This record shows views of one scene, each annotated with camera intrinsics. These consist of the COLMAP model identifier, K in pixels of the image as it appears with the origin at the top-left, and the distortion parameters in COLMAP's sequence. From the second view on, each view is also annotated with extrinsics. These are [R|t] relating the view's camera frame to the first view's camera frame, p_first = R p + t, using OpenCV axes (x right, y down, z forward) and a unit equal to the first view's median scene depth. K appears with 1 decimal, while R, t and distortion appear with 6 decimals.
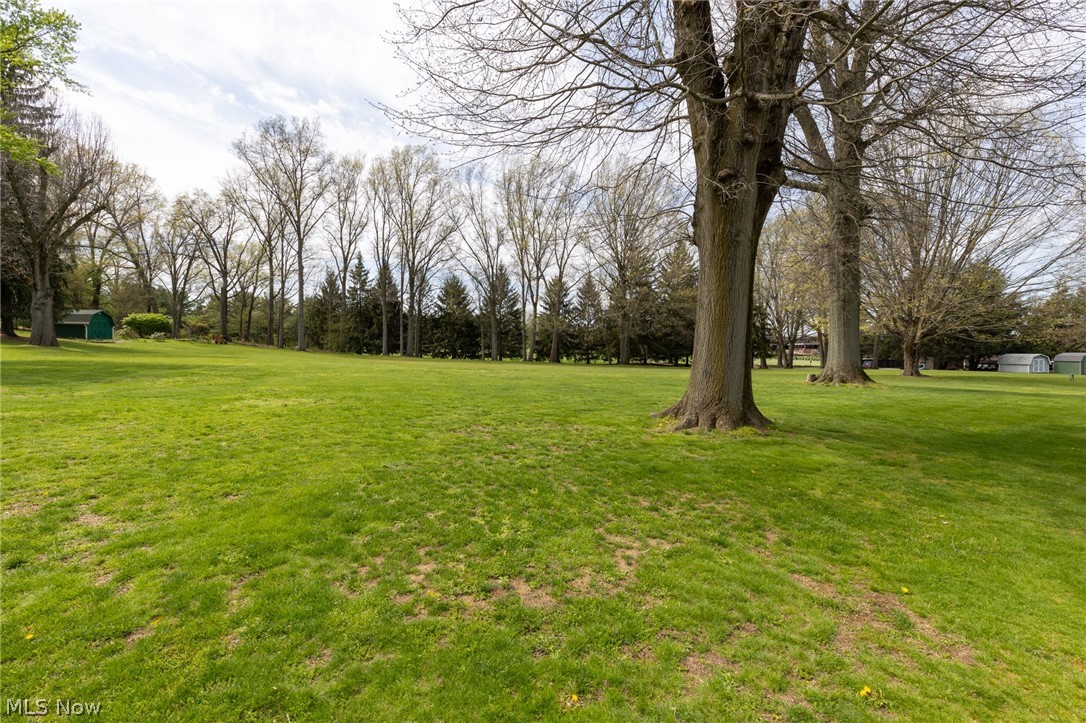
lens RADIAL K [[496.0, 0, 546.0], [0, 496.0, 361.7], [0, 0, 1]] dist [0.008635, -0.001334]
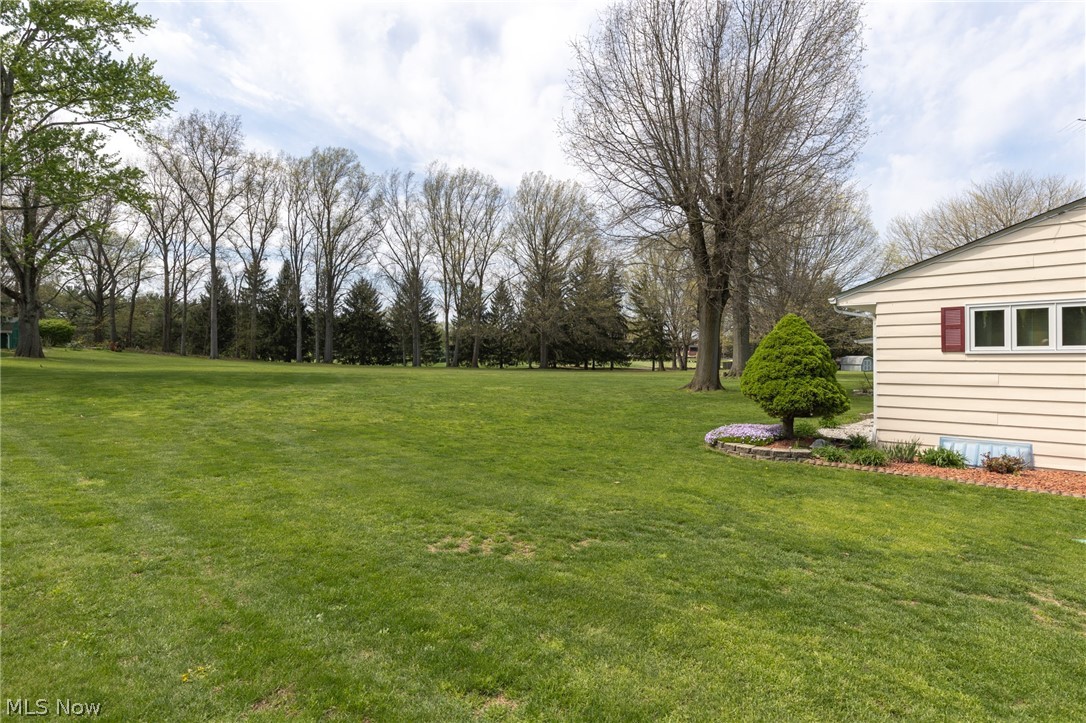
lens RADIAL K [[563.4, 0, 551.5], [0, 563.4, 362.3], [0, 0, 1]] dist [-0.009324, 0.006425]
pose [[0.970457, -0.010103, 0.241063, -0.110284], [0.011707, 0.999918, -0.005225, -0.001446], [-0.240990, 0.007892, 0.970495, -0.157998]]
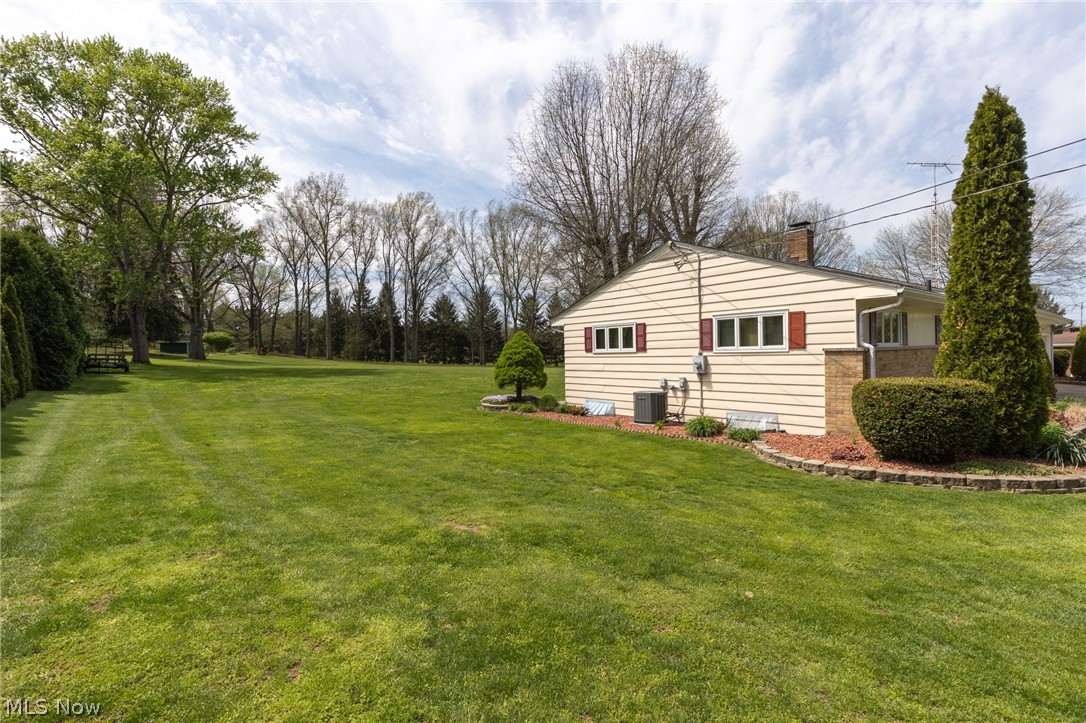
lens RADIAL K [[496.0, 0, 546.1], [0, 496.0, 360.8], [0, 0, 1]] dist [0.008635, -0.001334]
pose [[0.996794, -0.016414, 0.078307, -0.041549], [0.017162, 0.999813, -0.008884, 0.001032], [-0.078147, 0.010199, 0.996890, -0.236604]]
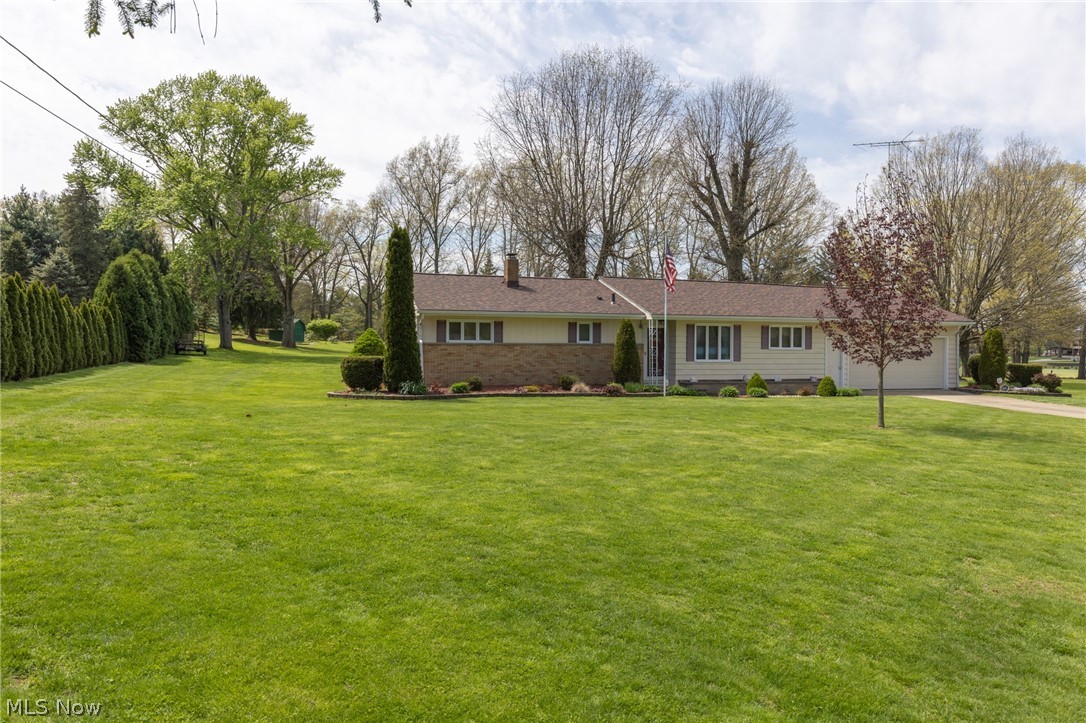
lens RADIAL K [[733.0, 0, 543.6], [0, 733.0, 357.6], [0, 0, 1]] dist [-0.002081, -0.000309]
pose [[0.959814, 0.009666, -0.280470, 0.149857], [-0.013678, 0.999830, -0.012349, 0.006828], [0.280303, 0.015689, 0.959783, -0.388963]]
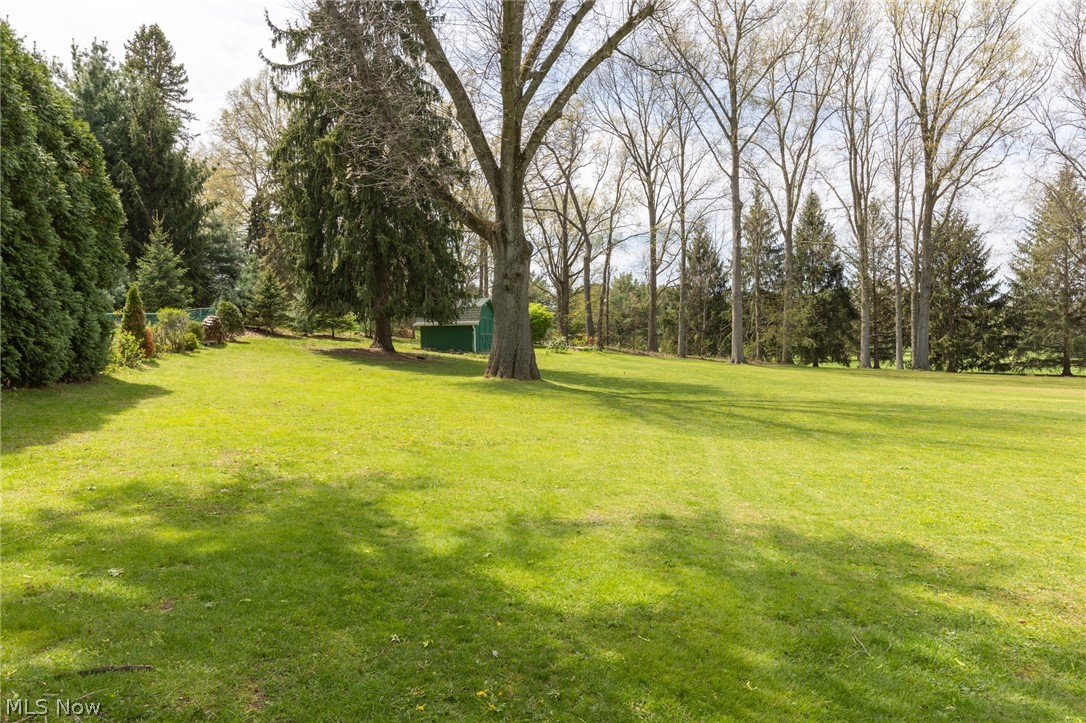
lens RADIAL K [[677.9, 0, 543.2], [0, 677.9, 361.1], [0, 0, 1]] dist [-0.001886, -0.000262]
pose [[0.913373, -0.011586, -0.406958, -0.328342], [0.009705, 0.999931, -0.006686, -0.017945], [0.407007, 0.002158, 0.913422, 0.215799]]
